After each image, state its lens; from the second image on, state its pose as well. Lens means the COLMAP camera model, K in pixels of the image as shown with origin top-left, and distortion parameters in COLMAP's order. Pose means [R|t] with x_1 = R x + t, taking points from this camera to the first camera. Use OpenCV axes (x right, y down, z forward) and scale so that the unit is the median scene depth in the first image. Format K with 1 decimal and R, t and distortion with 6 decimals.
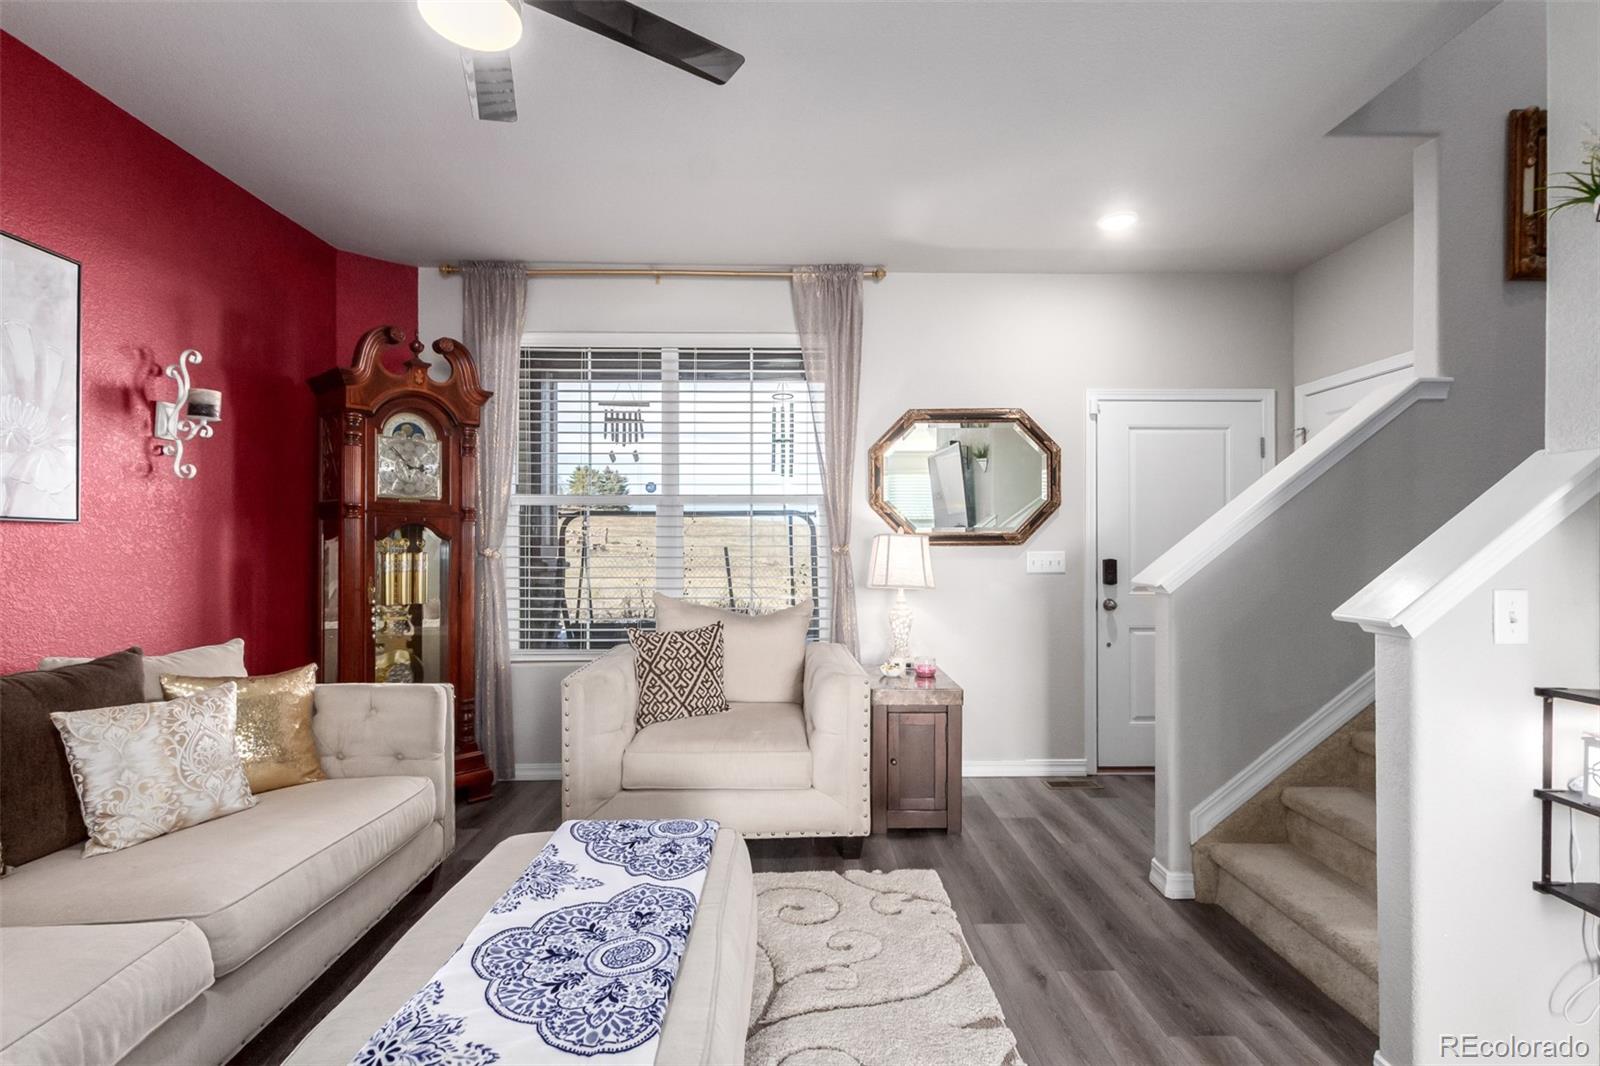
lens RADIAL K [[735.0, 0, 810.2], [0, 735.0, 543.2], [0, 0, 1]] dist [0.013961, -0.004131]
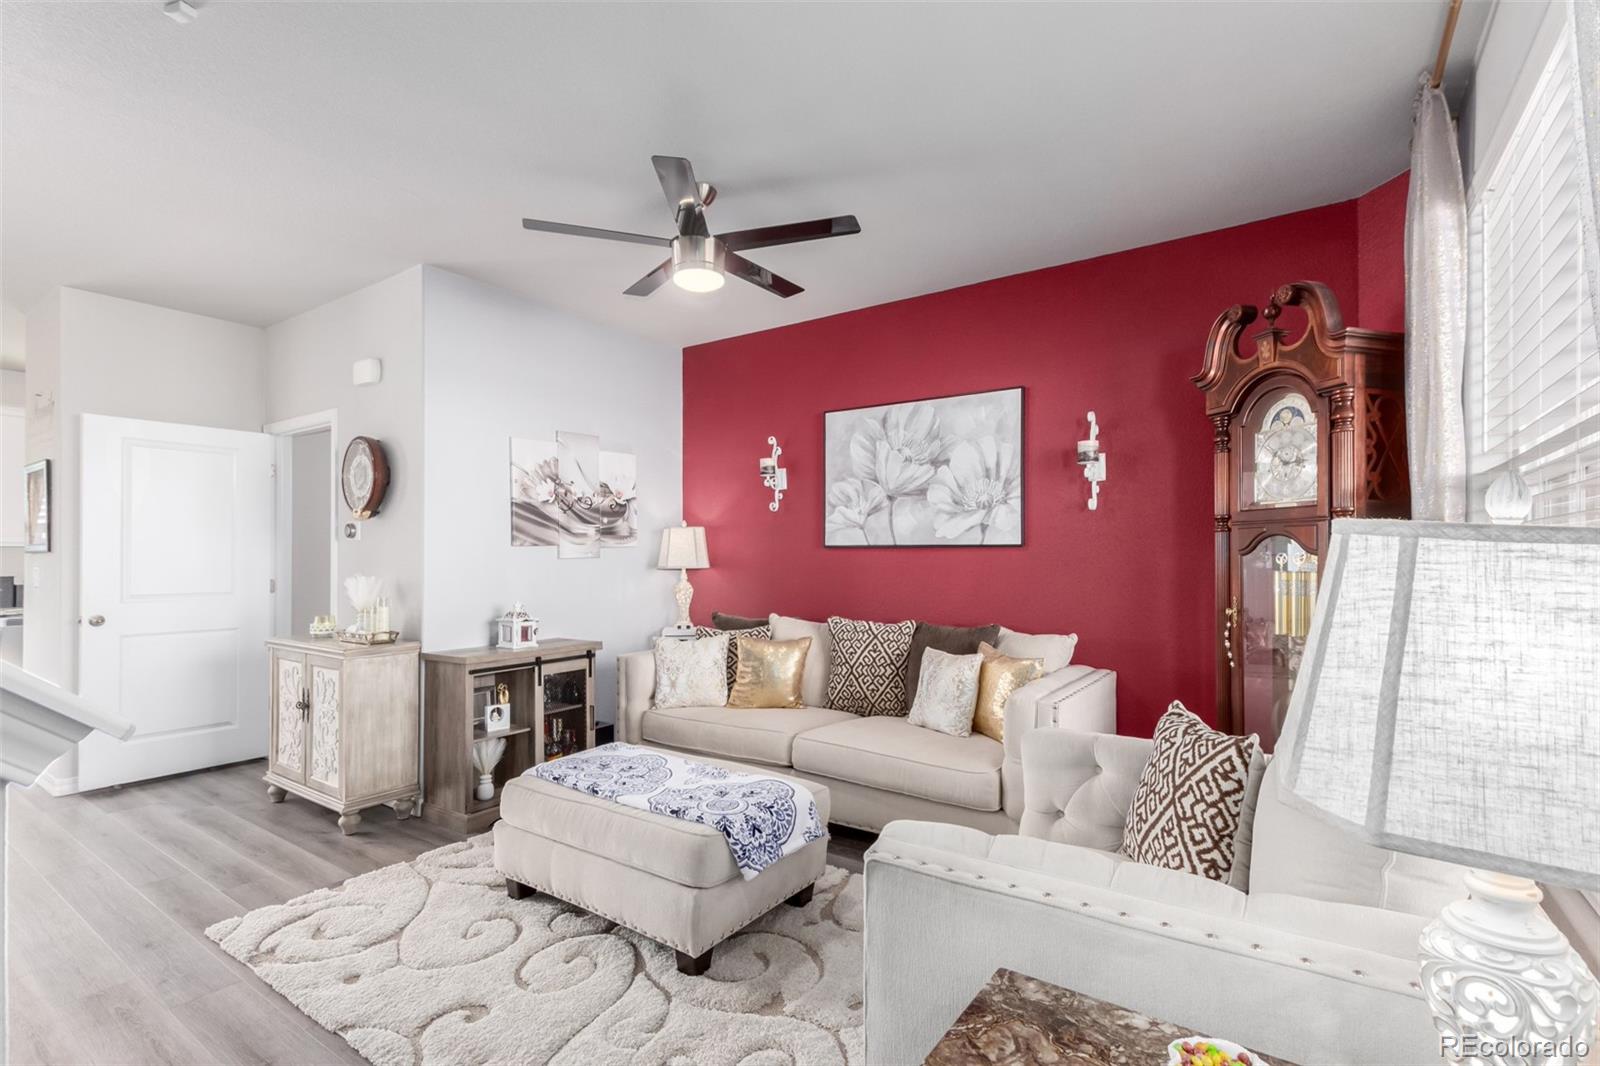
lens RADIAL K [[735.0, 0, 808.5], [0, 735.0, 548.9], [0, 0, 1]] dist [0.013961, -0.004131]
pose [[-0.581282, -0.006005, -0.813680, 0.518778], [0.003293, 0.999947, -0.009732, -0.006320], [0.813696, -0.008336, -0.581231, 1.342668]]
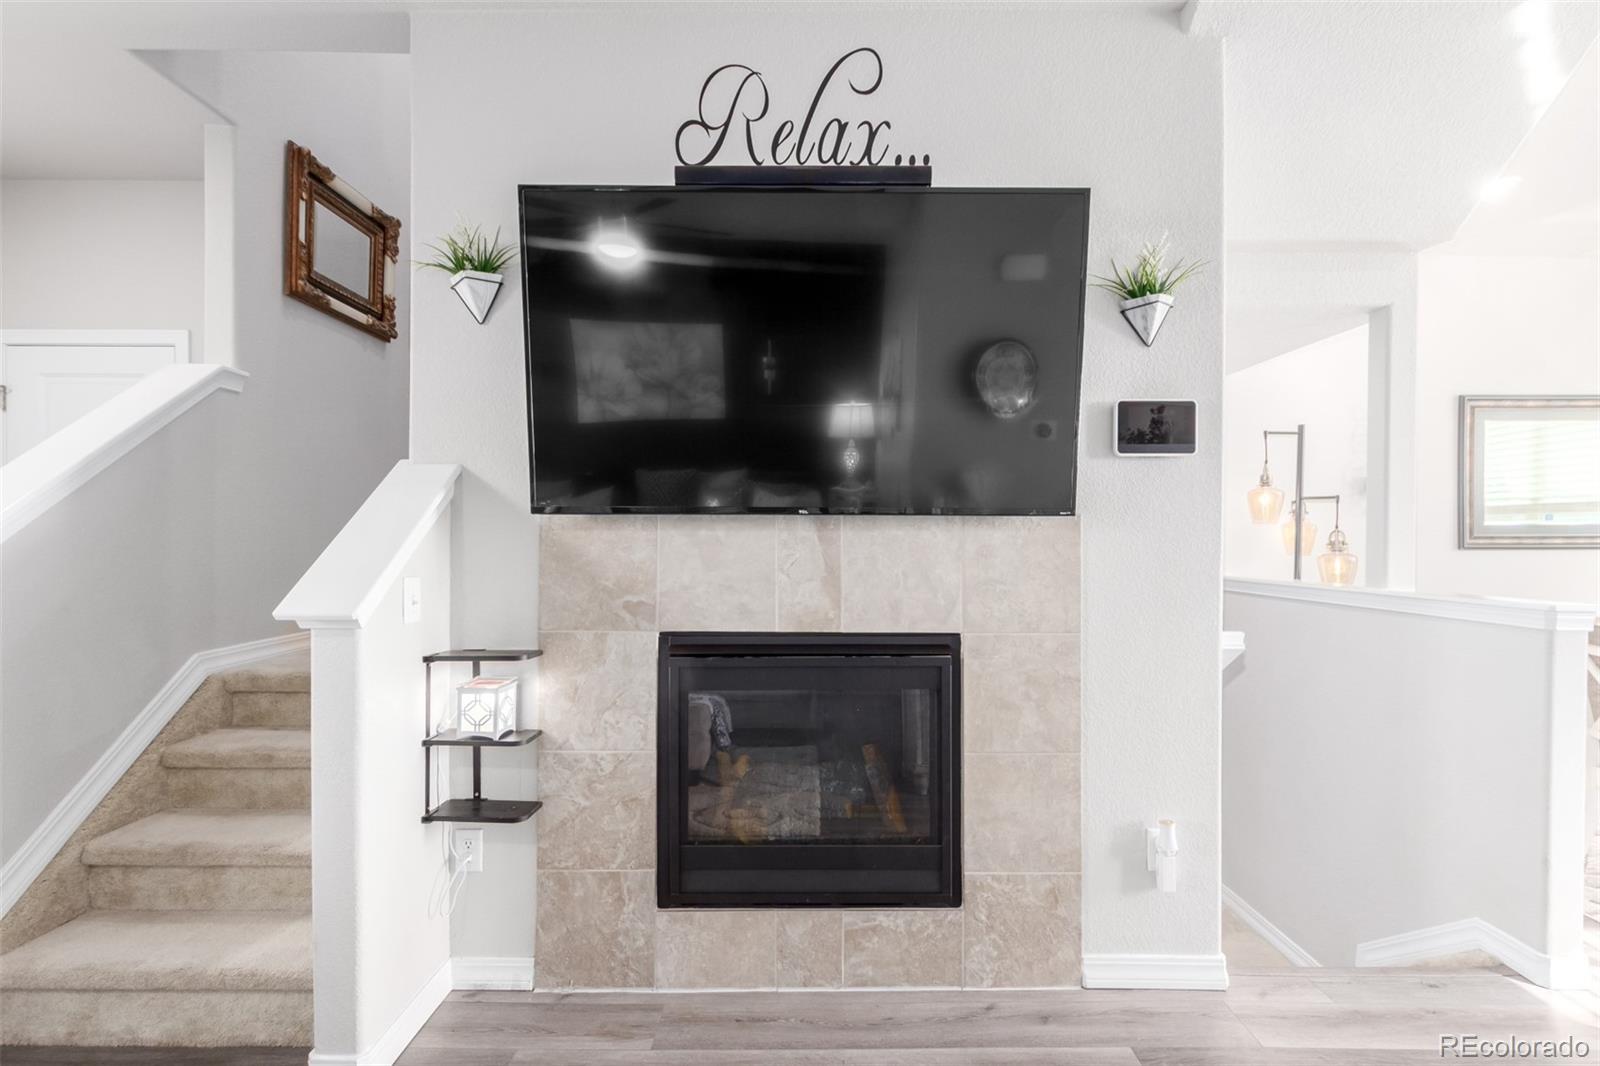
lens RADIAL K [[735.0, 0, 807.8], [0, 735.0, 542.1], [0, 0, 1]] dist [0.013961, -0.004131]
pose [[0.043286, -0.003269, 0.999057, -0.116338], [-0.007784, 0.999963, 0.003609, -0.000764], [-0.999032, -0.007933, 0.043259, 0.188328]]
